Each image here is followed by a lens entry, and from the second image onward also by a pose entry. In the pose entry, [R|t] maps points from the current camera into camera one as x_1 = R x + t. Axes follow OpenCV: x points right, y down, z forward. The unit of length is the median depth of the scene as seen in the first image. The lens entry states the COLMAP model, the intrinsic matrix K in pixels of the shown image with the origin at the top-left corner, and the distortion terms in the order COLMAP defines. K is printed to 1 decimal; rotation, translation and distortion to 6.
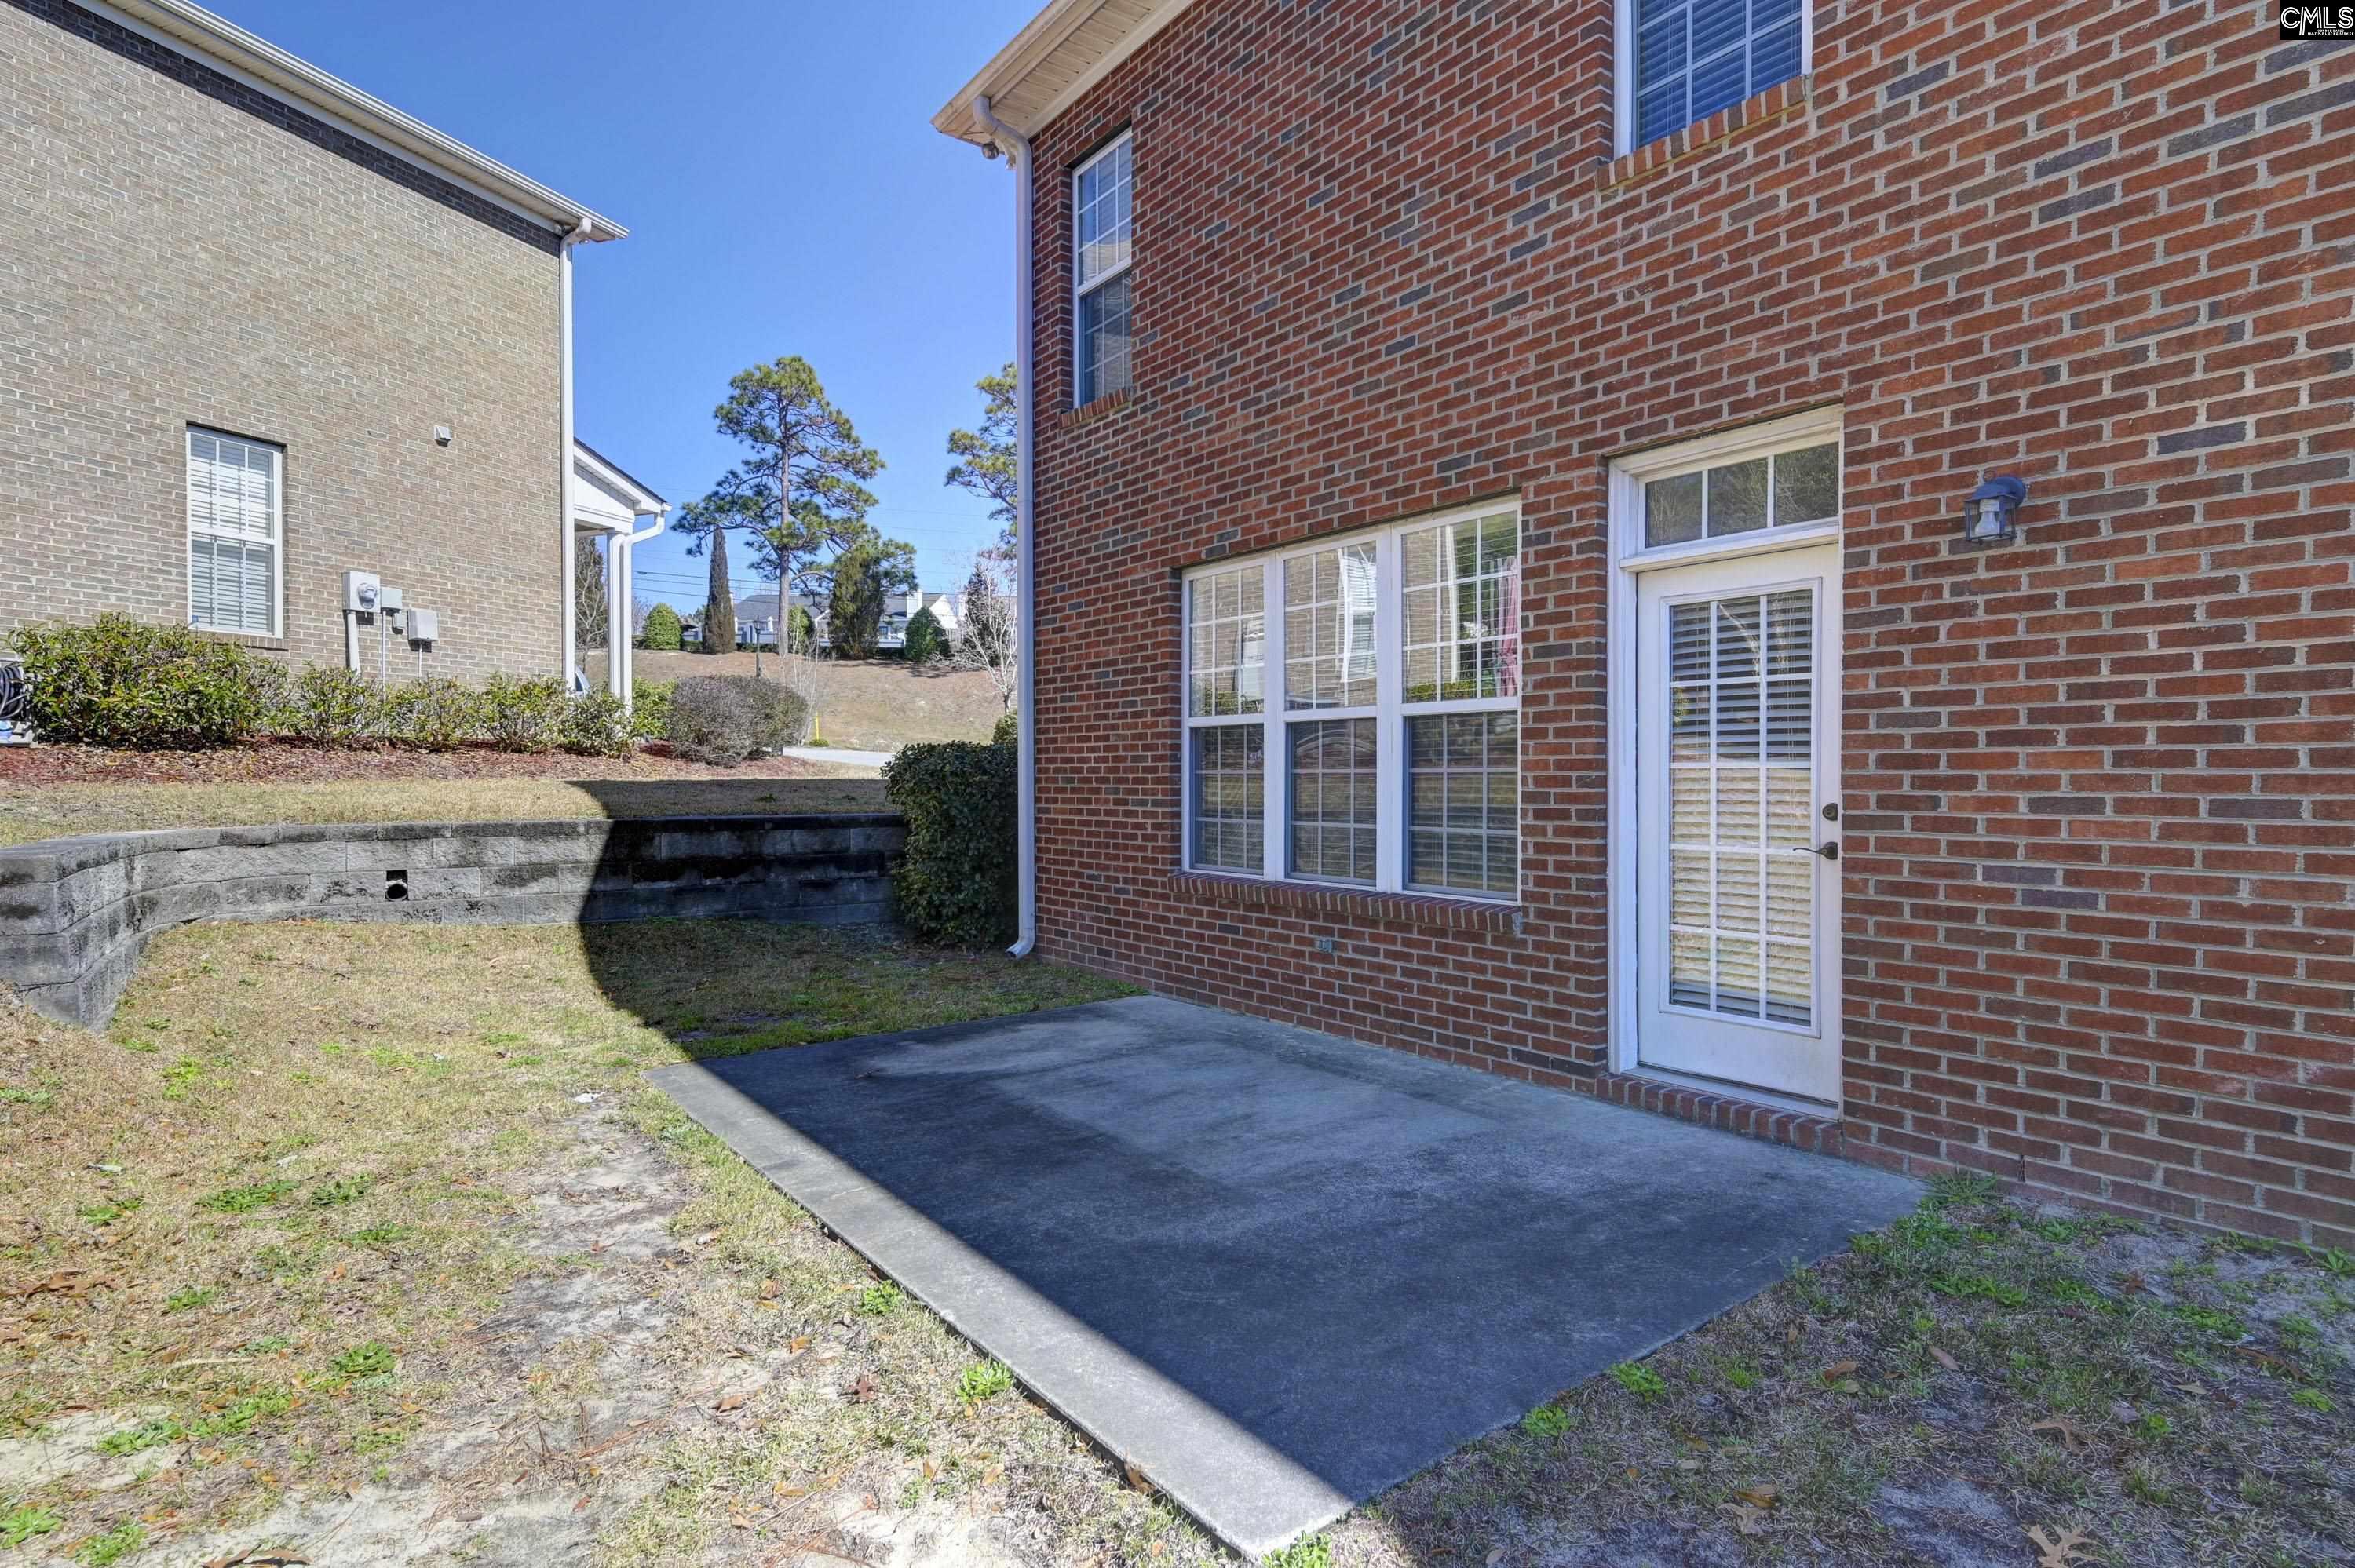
lens RADIAL K [[1165.6, 0, 1152.6], [0, 1165.6, 778.3], [0, 0, 1]] dist [0.019801, -0.009414]
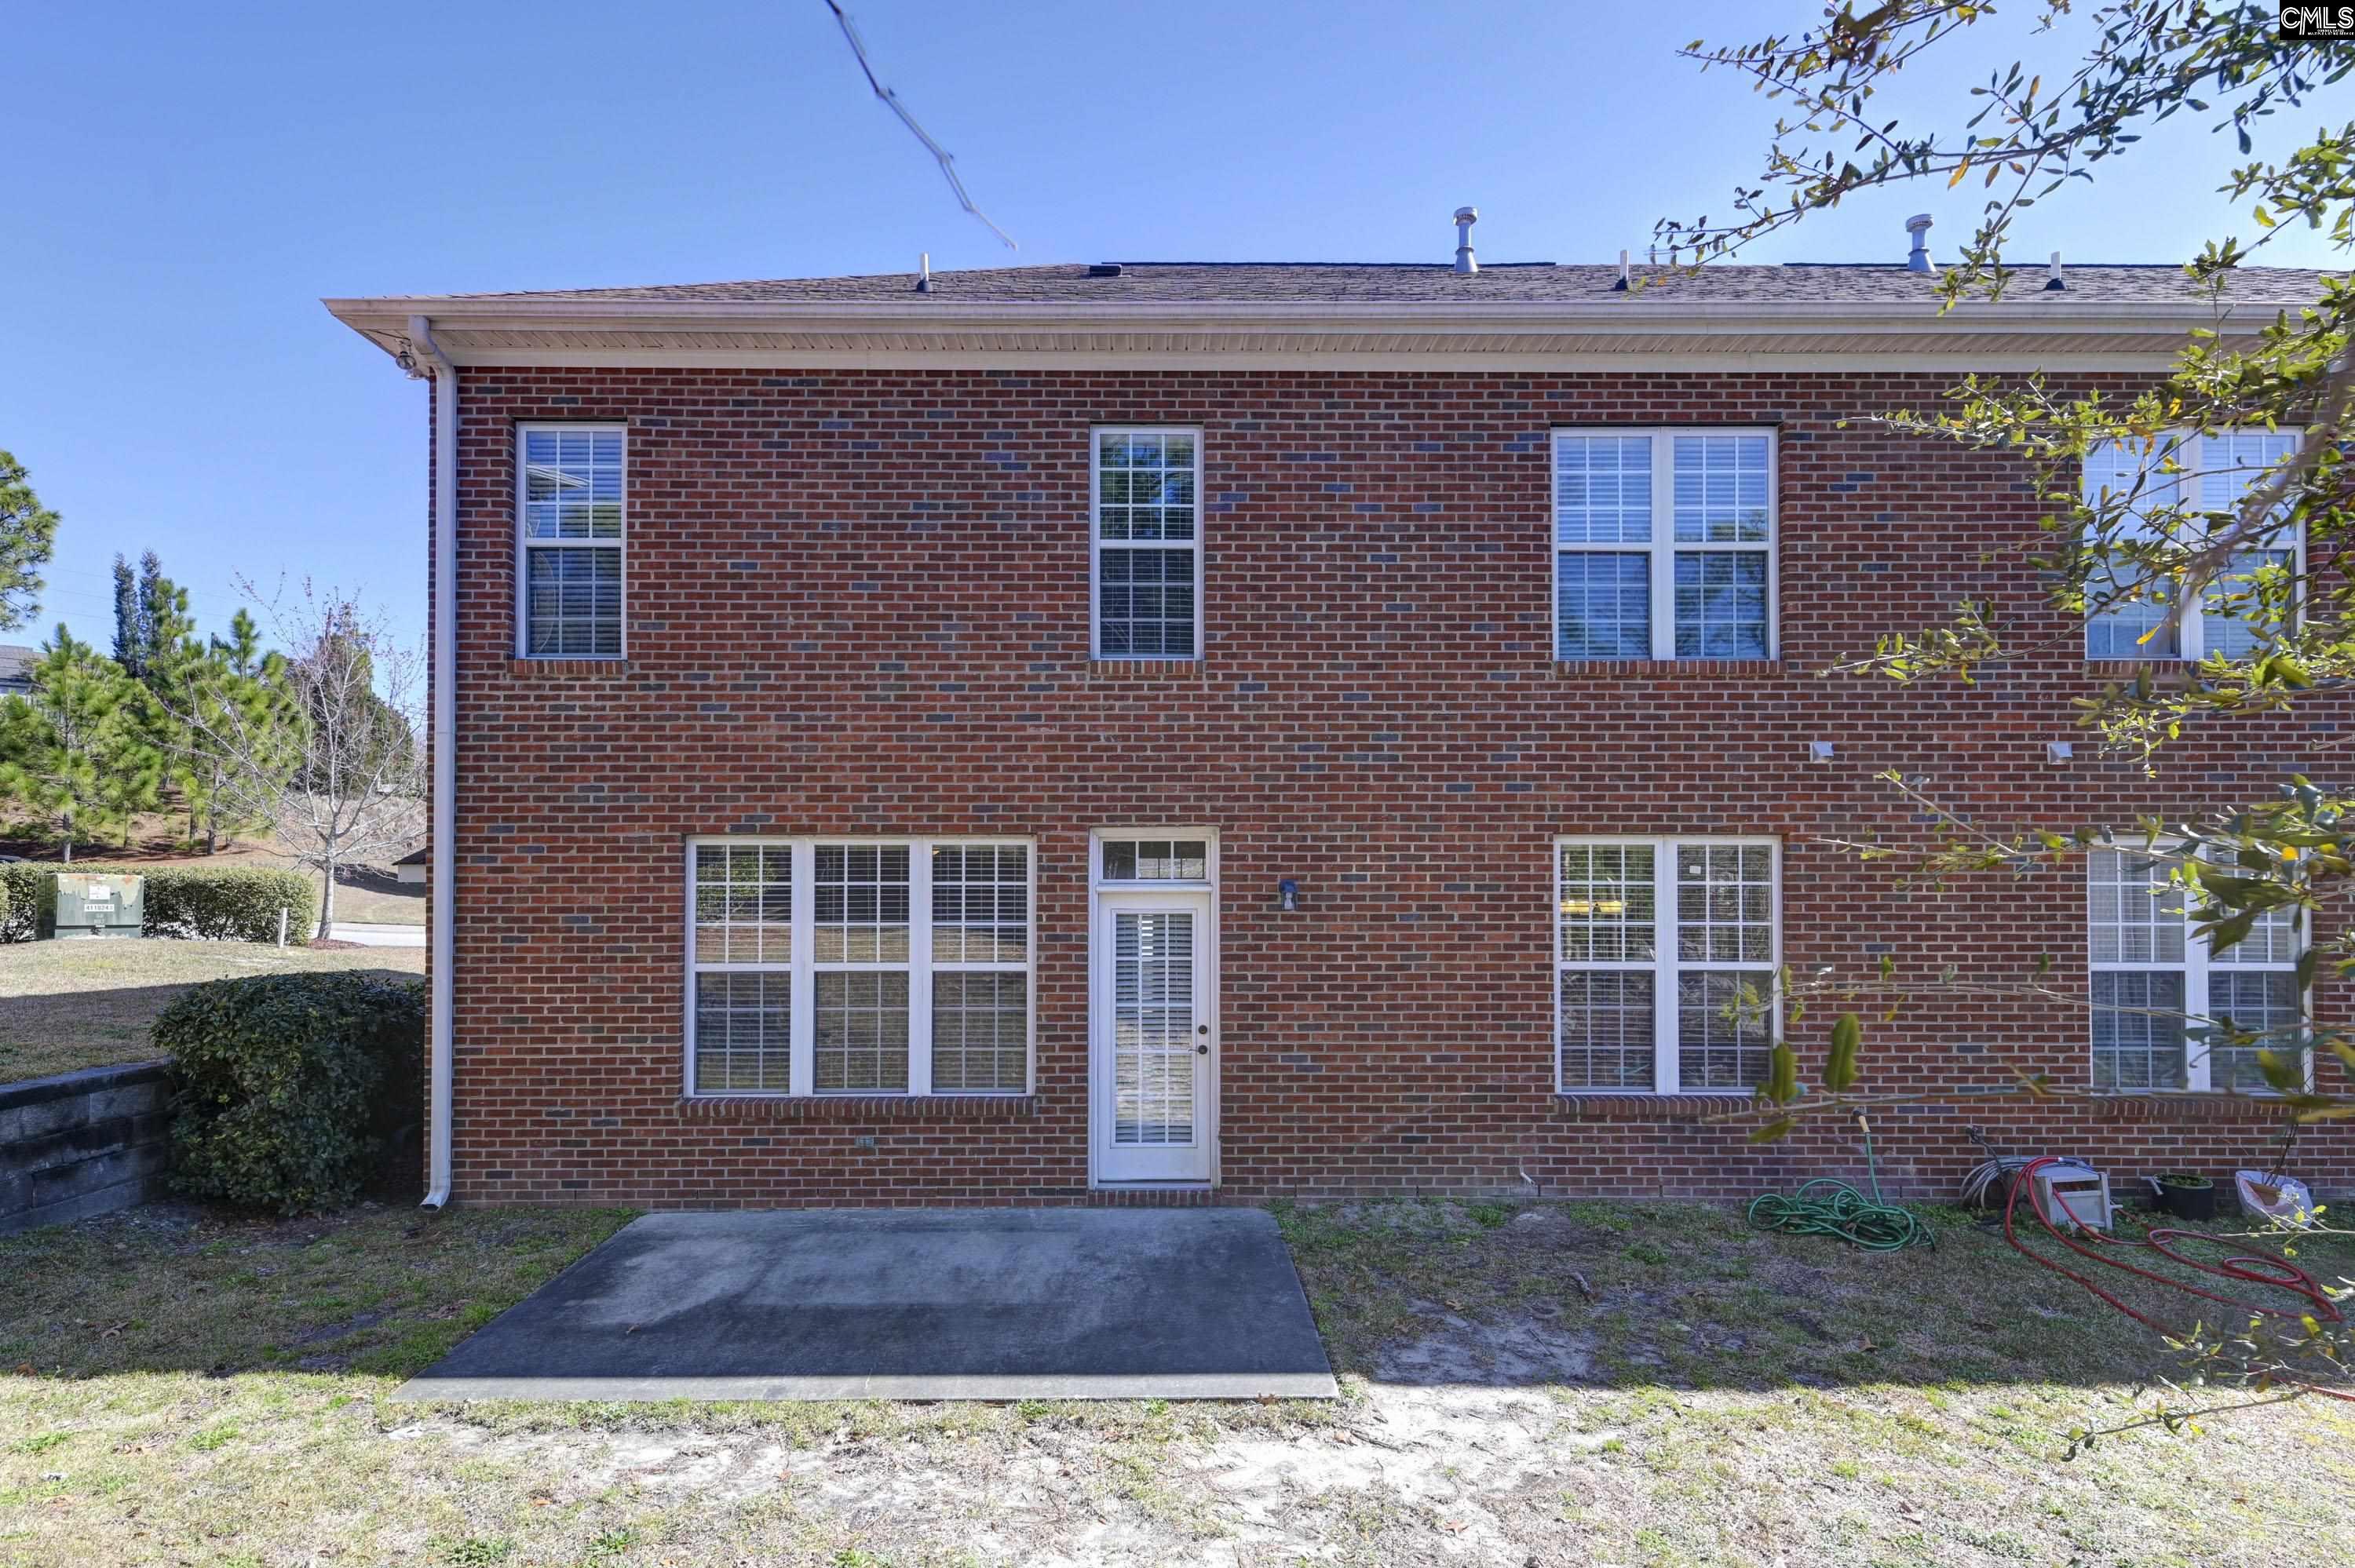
lens RADIAL K [[1207.5, 0, 1132.8], [0, 1207.5, 844.1], [0, 0, 1]] dist [0.021879, -0.009648]
pose [[0.595122, 0.026108, 0.803211, -0.988094], [0.000592, 0.999458, -0.032926, -0.189714], [-0.803635, 0.020070, 0.594783, -0.098606]]
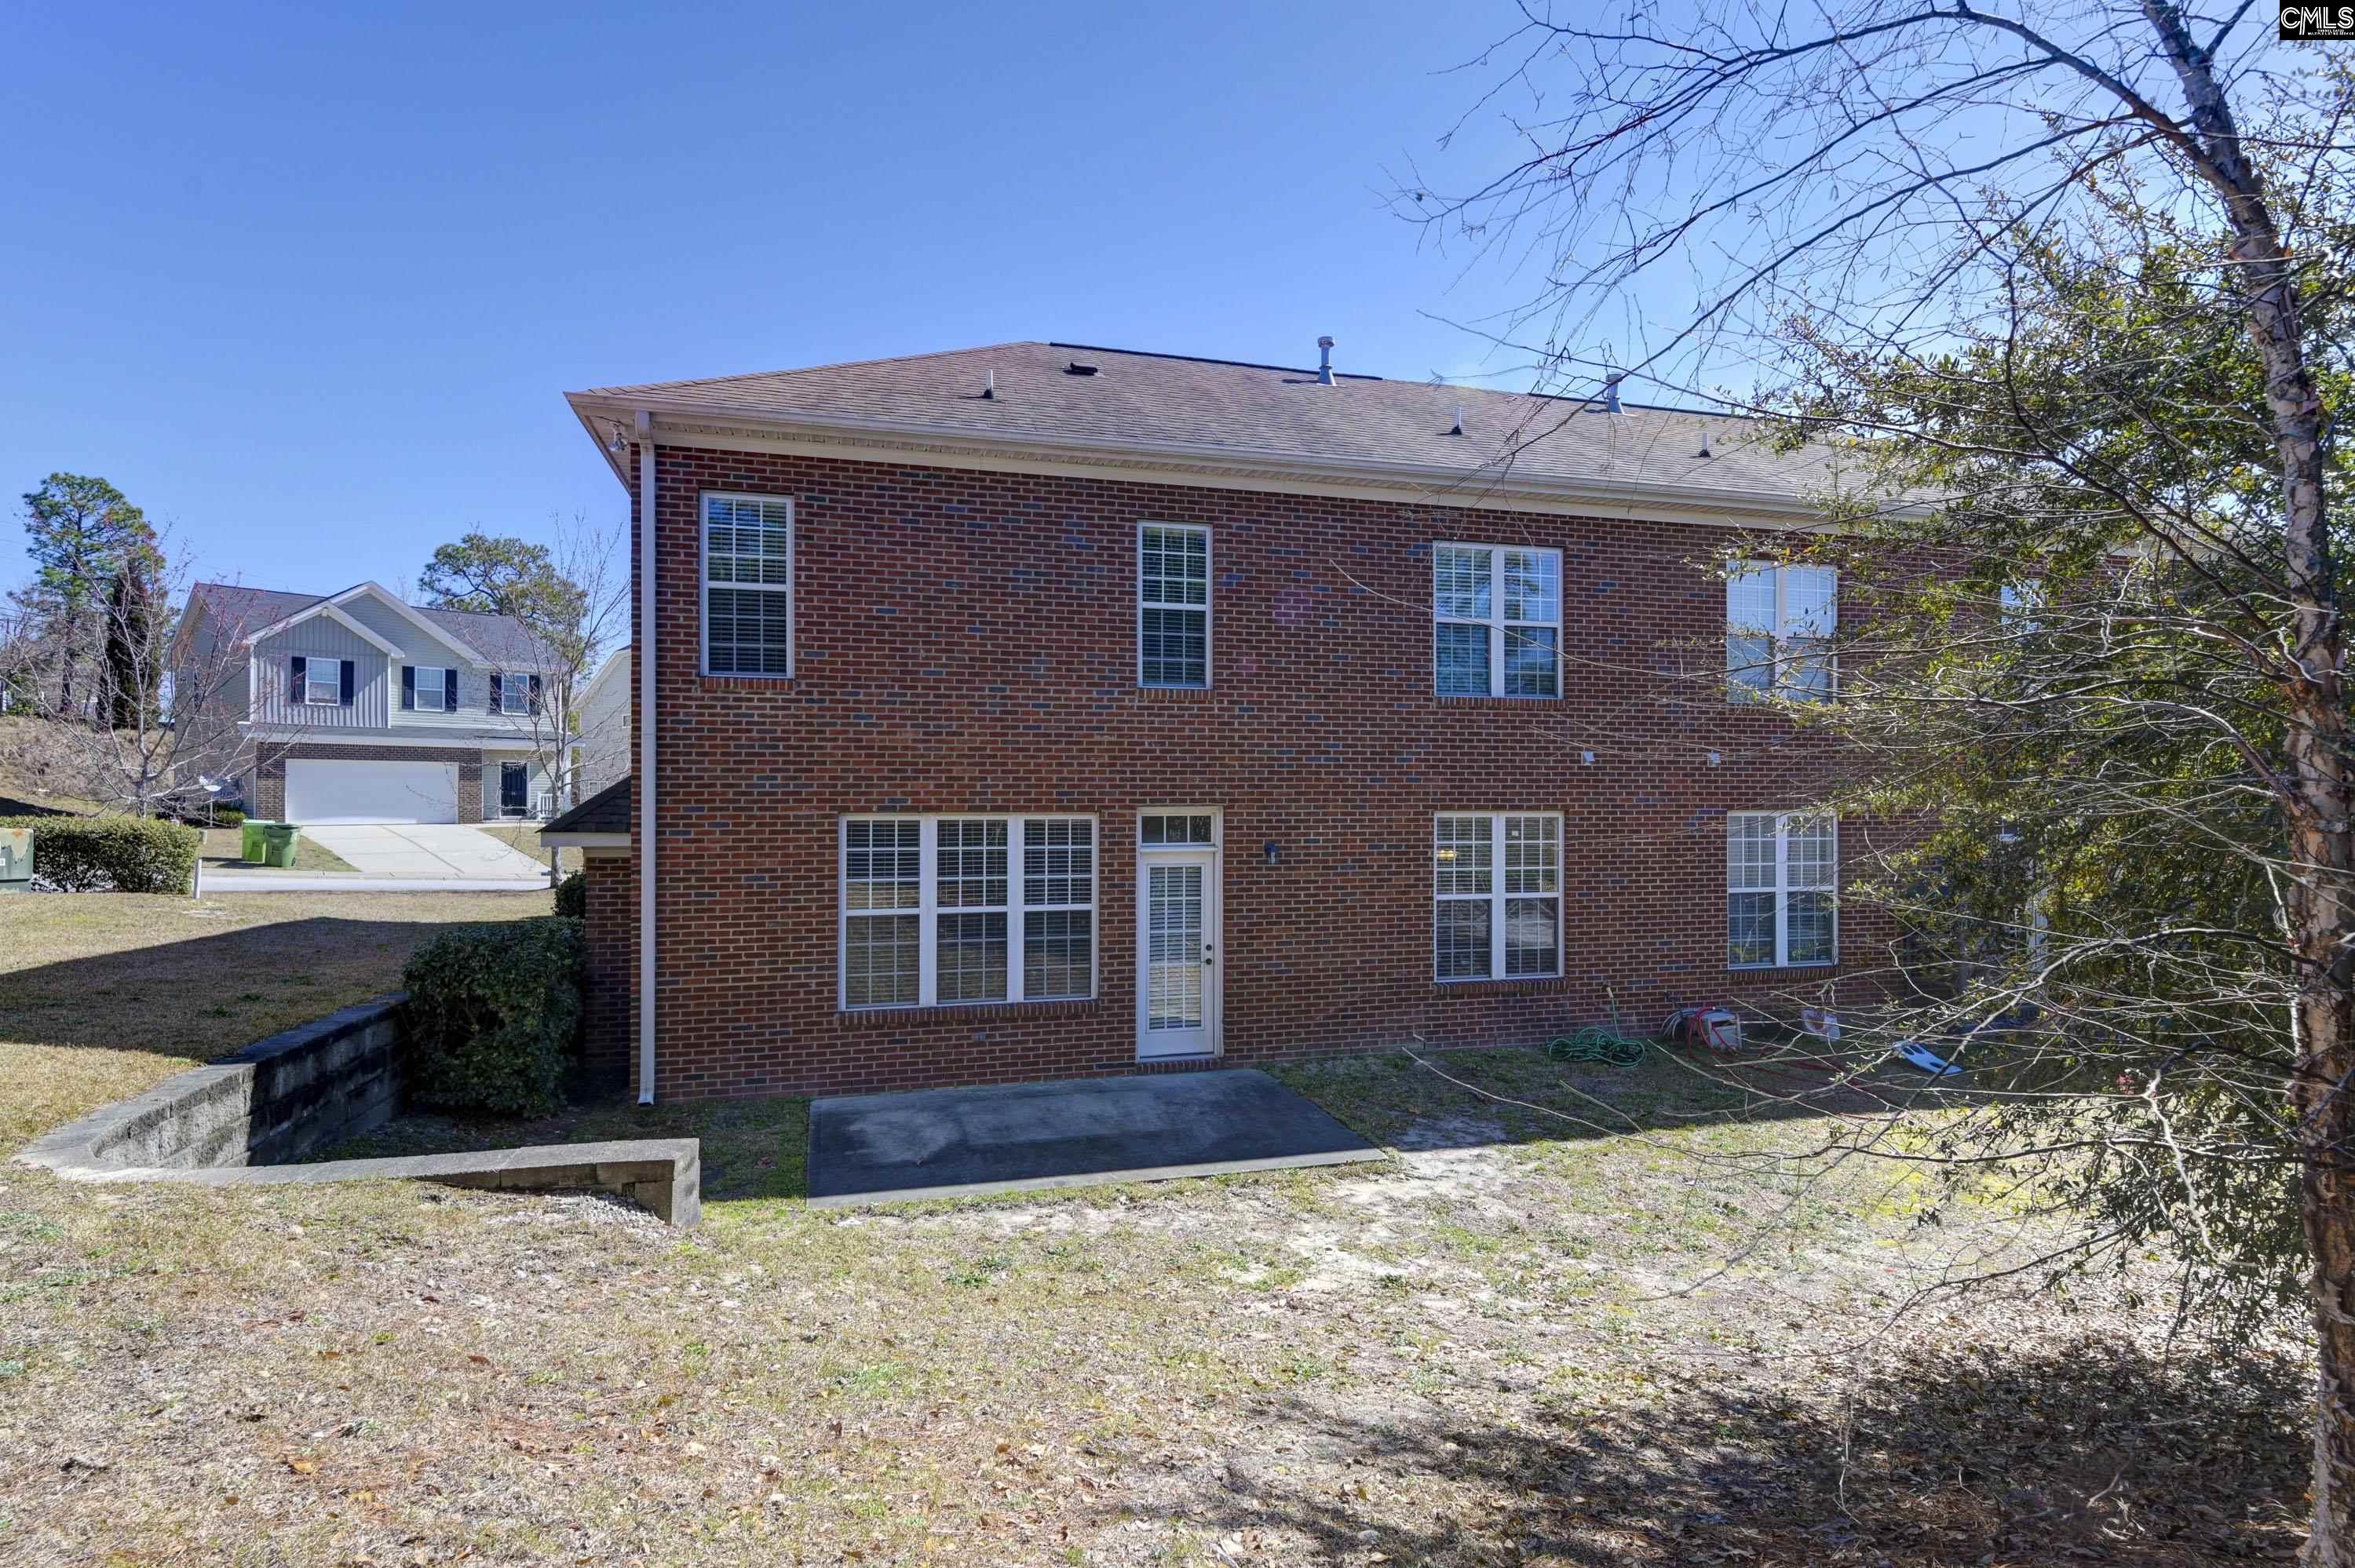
lens RADIAL K [[1165.6, 0, 1152.6], [0, 1165.6, 778.3], [0, 0, 1]] dist [0.019801, -0.009414]
pose [[0.367271, 0.021803, 0.929859, -1.825017], [0.002309, 0.999701, -0.024352, -0.271576], [-0.930111, 0.011091, 0.367110, 0.087515]]
